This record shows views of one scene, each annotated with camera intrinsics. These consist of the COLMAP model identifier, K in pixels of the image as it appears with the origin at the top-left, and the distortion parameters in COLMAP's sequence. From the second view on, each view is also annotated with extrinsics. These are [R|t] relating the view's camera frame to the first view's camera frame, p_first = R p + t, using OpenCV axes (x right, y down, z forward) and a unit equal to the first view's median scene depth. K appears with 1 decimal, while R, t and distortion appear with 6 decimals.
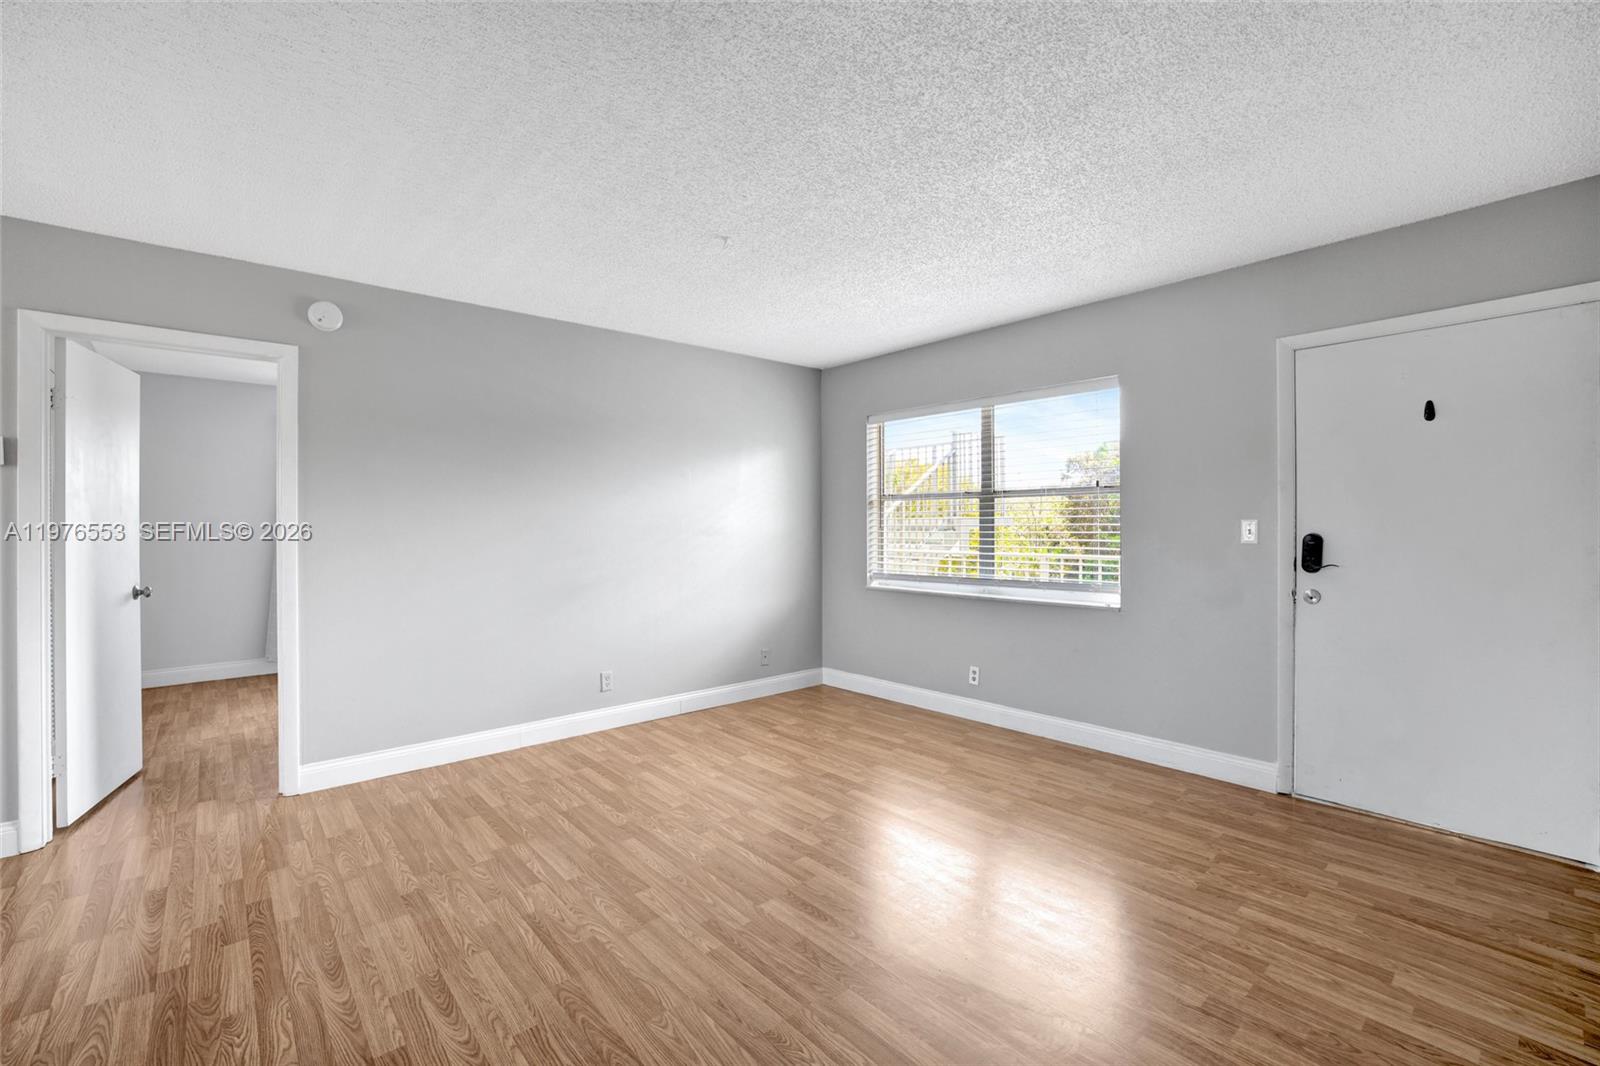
lens RADIAL K [[685.1, 0, 793.0], [0, 685.1, 540.6], [0, 0, 1]] dist [-0.036438, 0.007811]
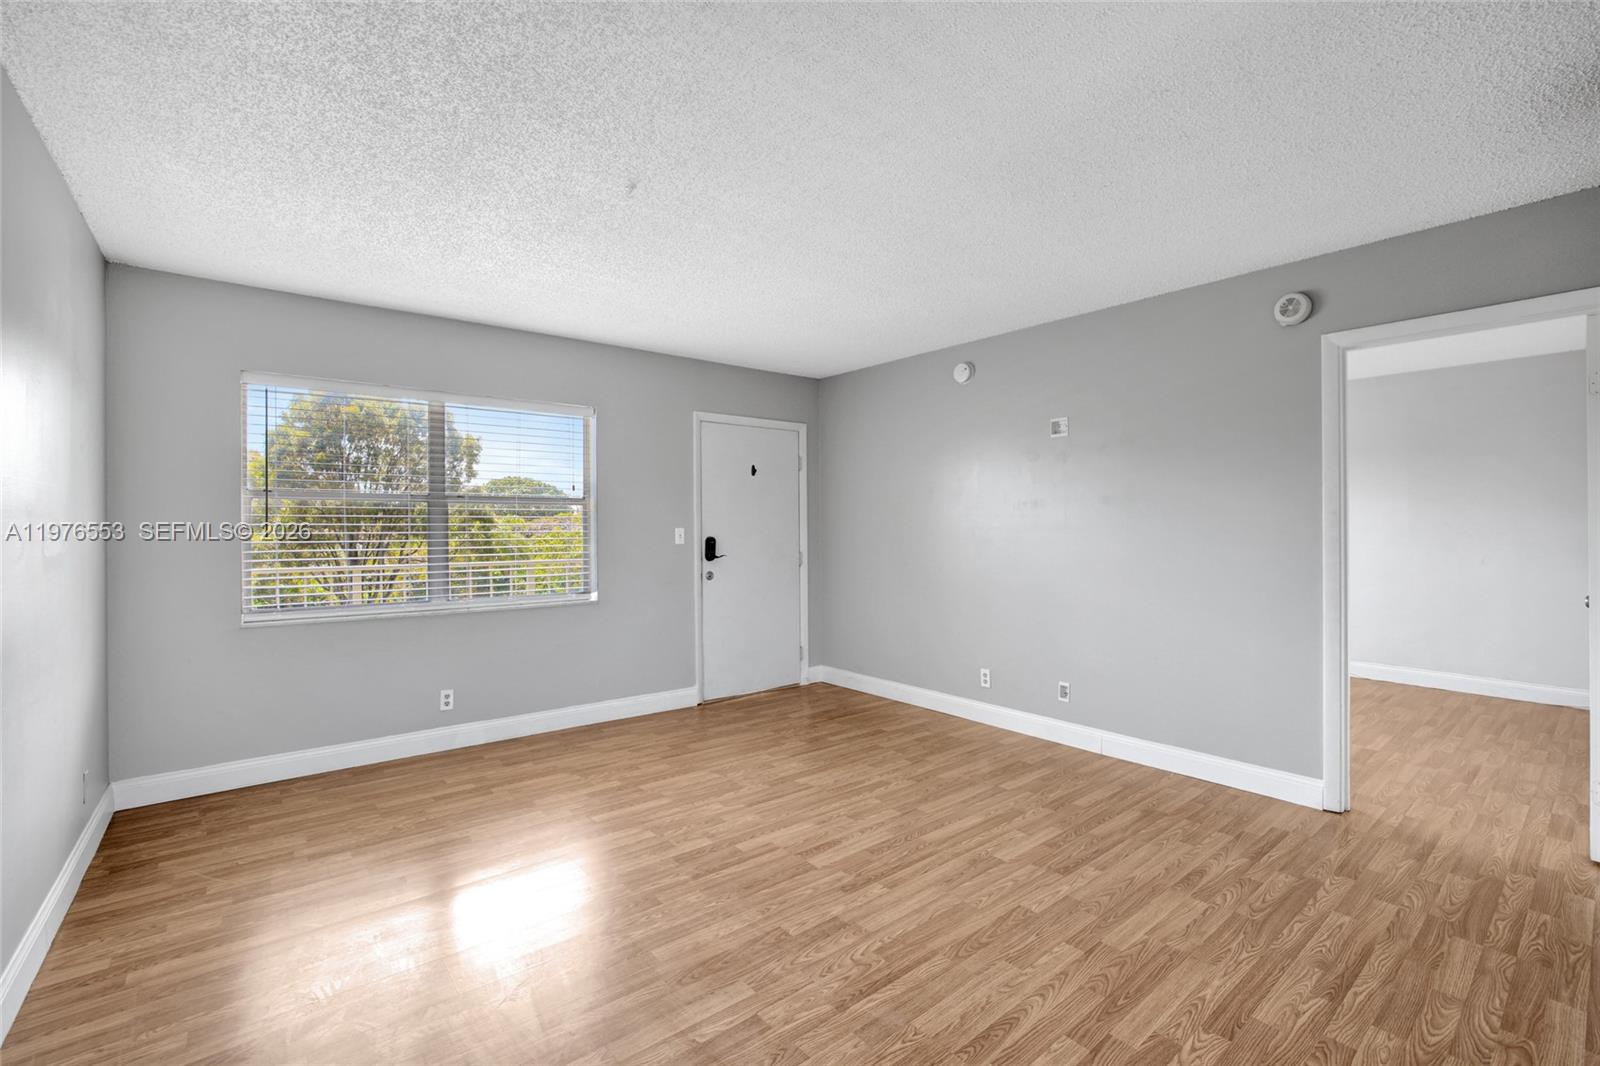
lens RADIAL K [[685.1, 0, 791.2], [0, 685.1, 544.8], [0, 0, 1]] dist [-0.036438, 0.007811]
pose [[0.041384, -0.016423, 0.999008, -0.866890], [0.026077, 0.999542, 0.015351, -0.011612], [-0.998803, 0.025416, 0.041793, 0.729446]]
